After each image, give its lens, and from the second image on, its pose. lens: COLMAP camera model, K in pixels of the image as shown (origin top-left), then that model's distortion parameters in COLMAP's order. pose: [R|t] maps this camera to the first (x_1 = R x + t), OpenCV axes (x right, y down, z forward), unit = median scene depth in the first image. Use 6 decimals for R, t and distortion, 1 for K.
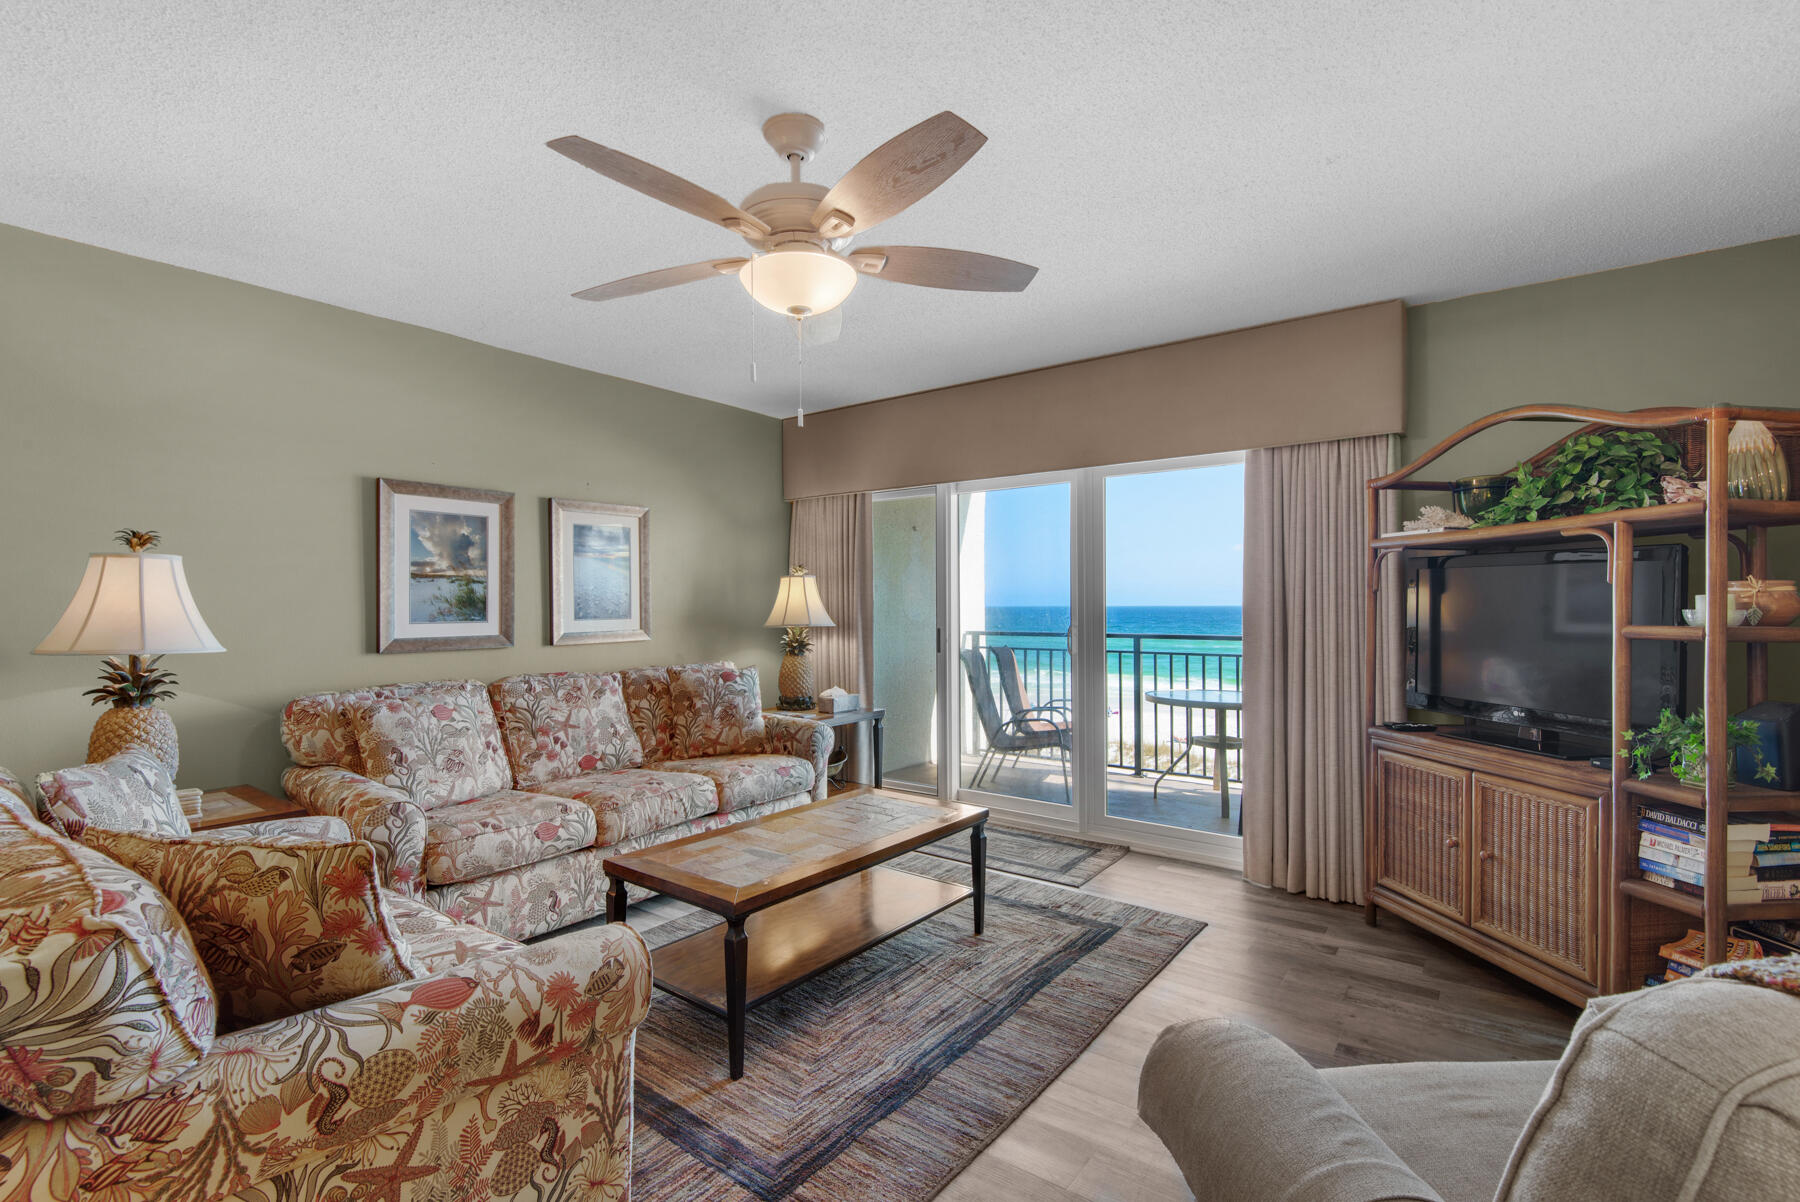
lens RADIAL K [[812.6, 0, 893.5], [0, 812.6, 604.9], [0, 0, 1]] dist [0.027125, -0.008213]
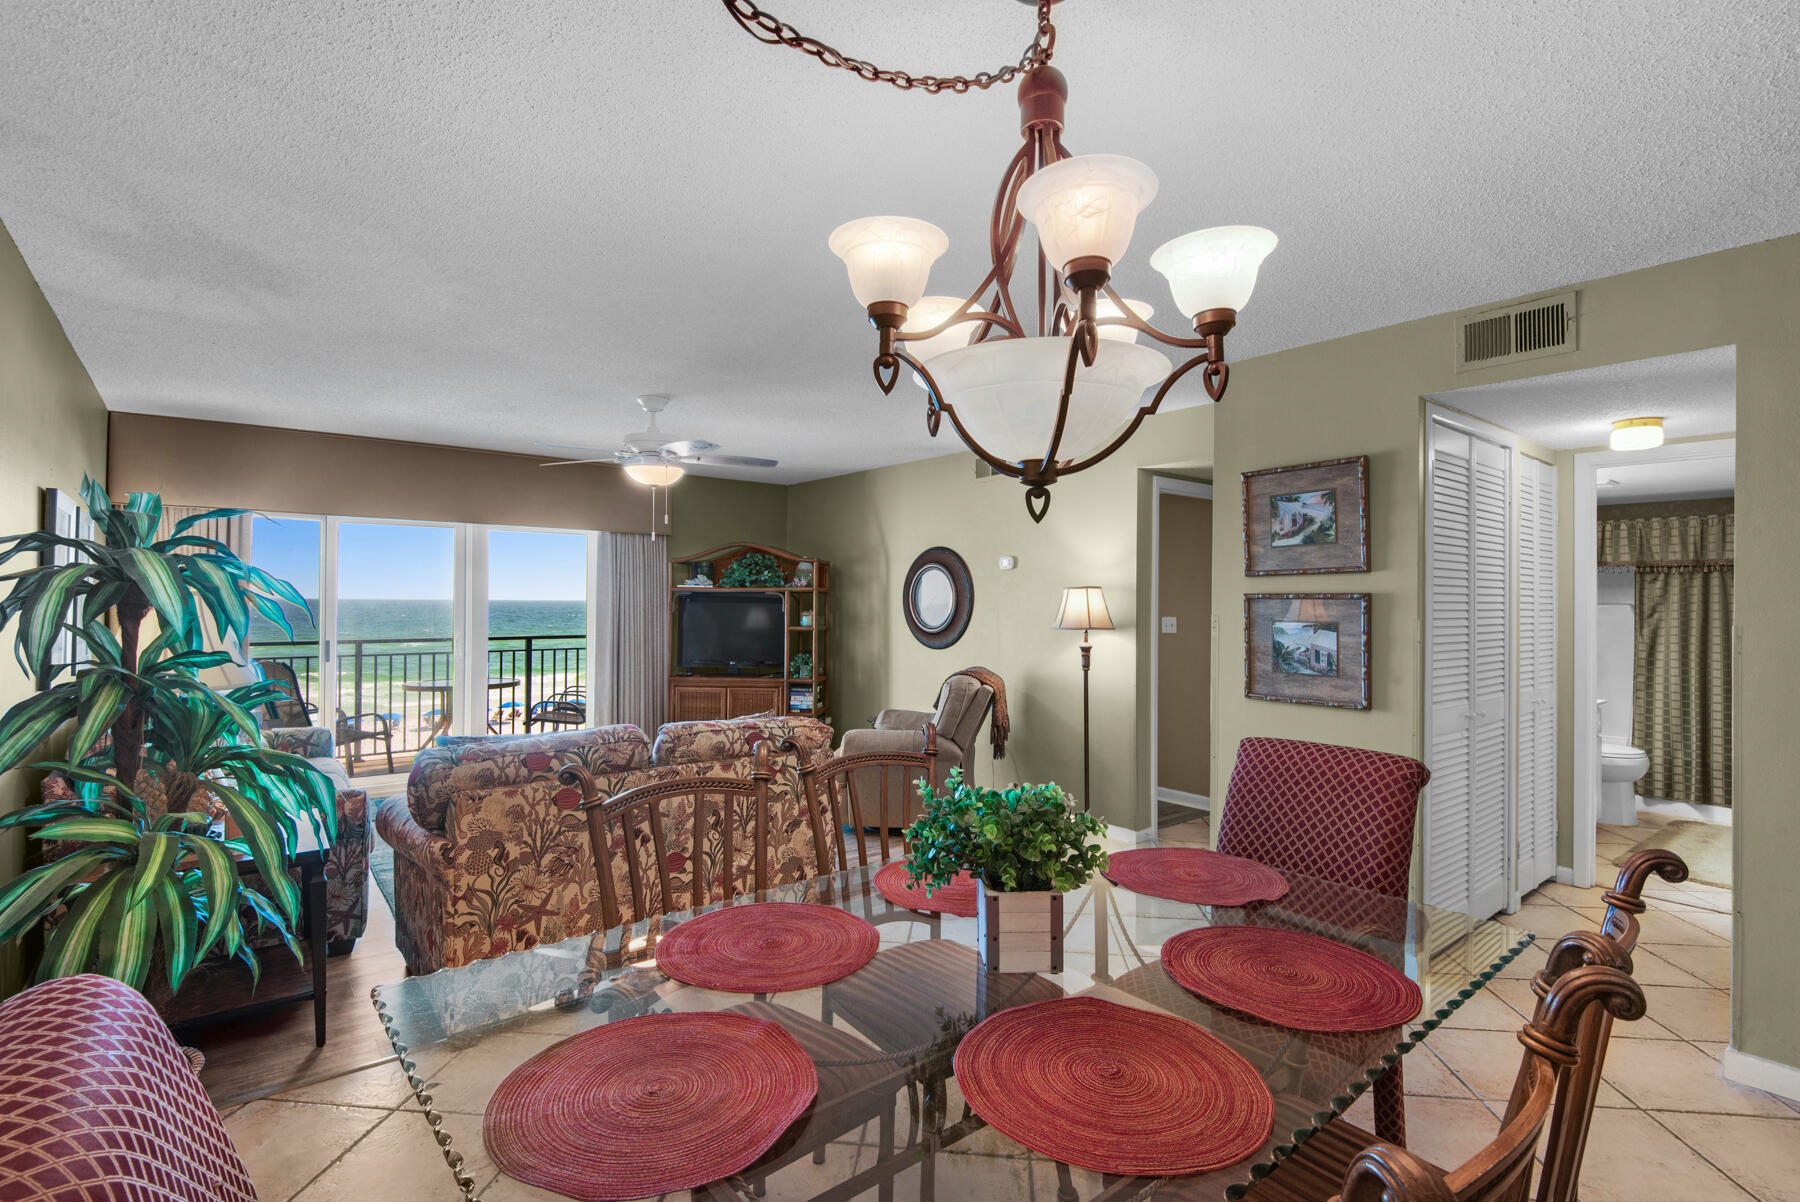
lens RADIAL K [[846.1, 0, 898.1], [0, 846.1, 593.1], [0, 0, 1]] dist [0.007360, 0.000076]
pose [[0.254018, 0.013070, 0.967111, -1.207049], [-0.007103, 0.999907, -0.011647, -0.038750], [-0.967173, -0.003911, 0.254087, -0.089448]]
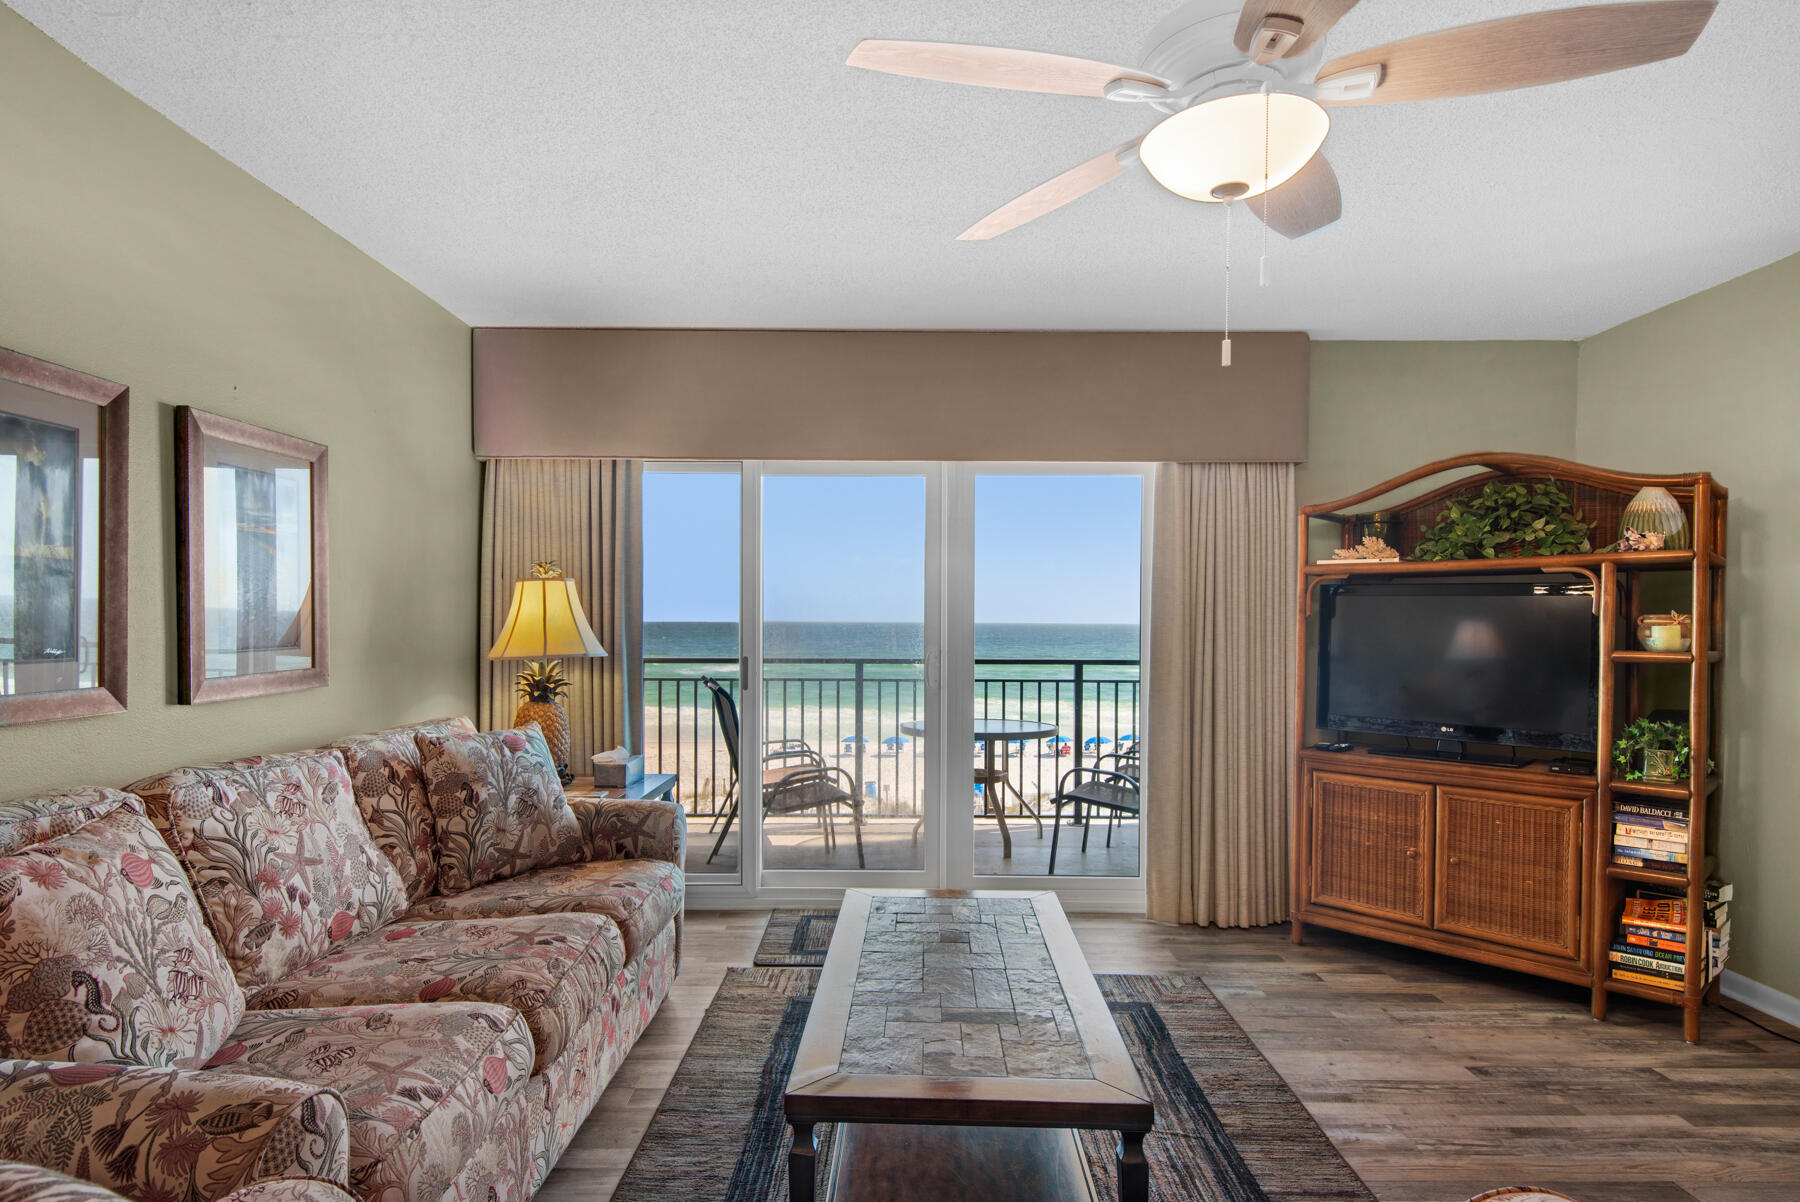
lens RADIAL K [[957.4, 0, 890.4], [0, 957.4, 635.3], [0, 0, 1]] dist [0.025382, -0.013954]
pose [[0.807344, -0.002145, 0.590078, -0.475342], [-0.007801, 0.999867, 0.014307, -0.005391], [-0.590030, -0.016154, 0.807220, 0.307257]]
